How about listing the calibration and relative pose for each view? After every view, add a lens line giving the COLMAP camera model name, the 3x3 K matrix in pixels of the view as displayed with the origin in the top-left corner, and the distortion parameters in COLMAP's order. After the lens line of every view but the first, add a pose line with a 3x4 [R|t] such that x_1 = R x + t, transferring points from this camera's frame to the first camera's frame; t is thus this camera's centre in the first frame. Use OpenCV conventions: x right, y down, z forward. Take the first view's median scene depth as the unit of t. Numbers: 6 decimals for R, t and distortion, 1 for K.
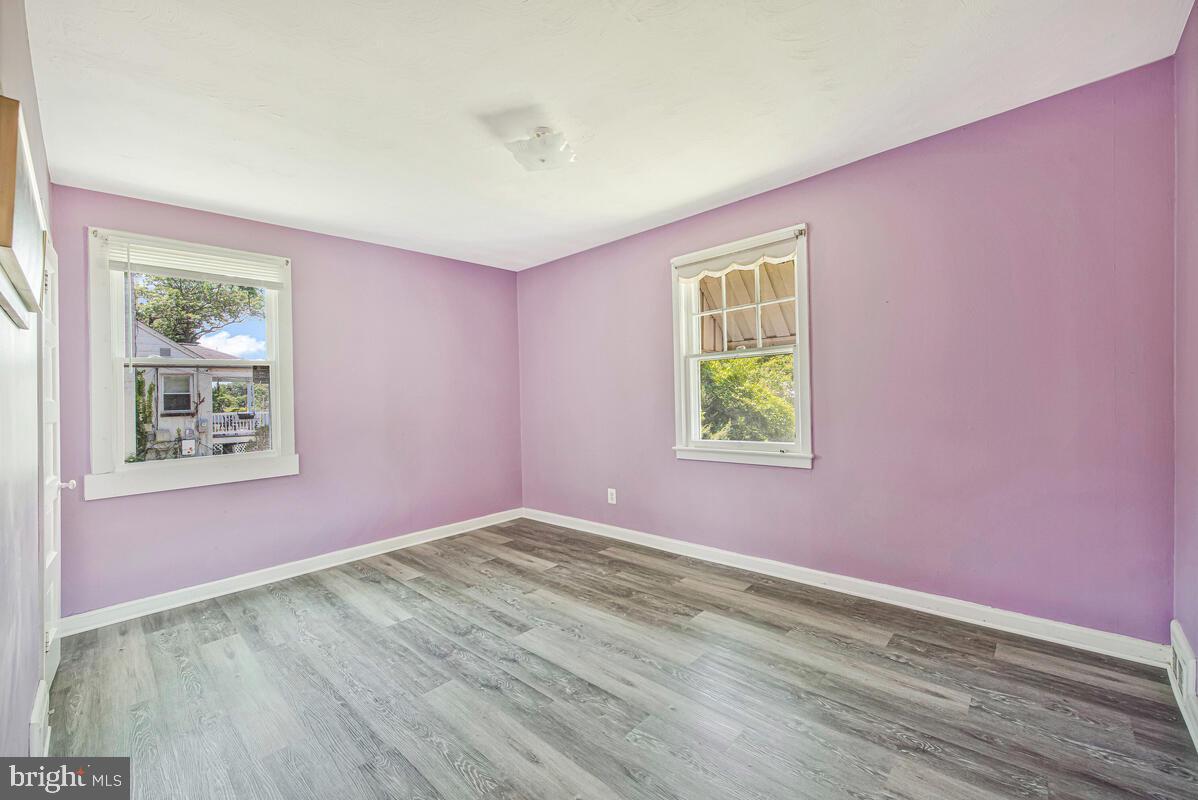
lens RADIAL K [[498.6, 0, 599.0], [0, 498.6, 400.0], [0, 0, 1]] dist [-0.002016, -0.000178]
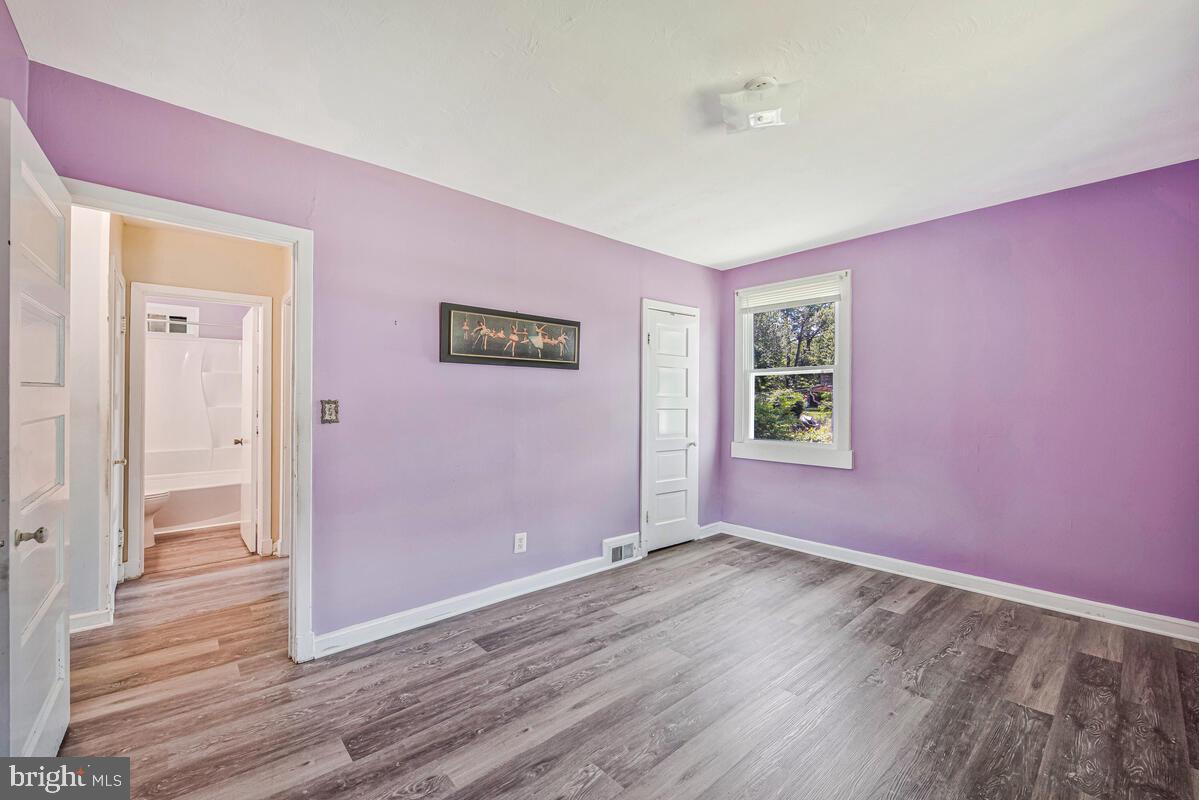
lens RADIAL K [[491.4, 0, 599.5], [0, 491.4, 400.0], [0, 0, 1]] dist [-0.000886, -0.007141]
pose [[-0.092845, 0.032741, -0.995142, 0.509711], [-0.012553, 0.999341, 0.034050, -0.030886], [0.995601, 0.015653, -0.092373, 0.571923]]
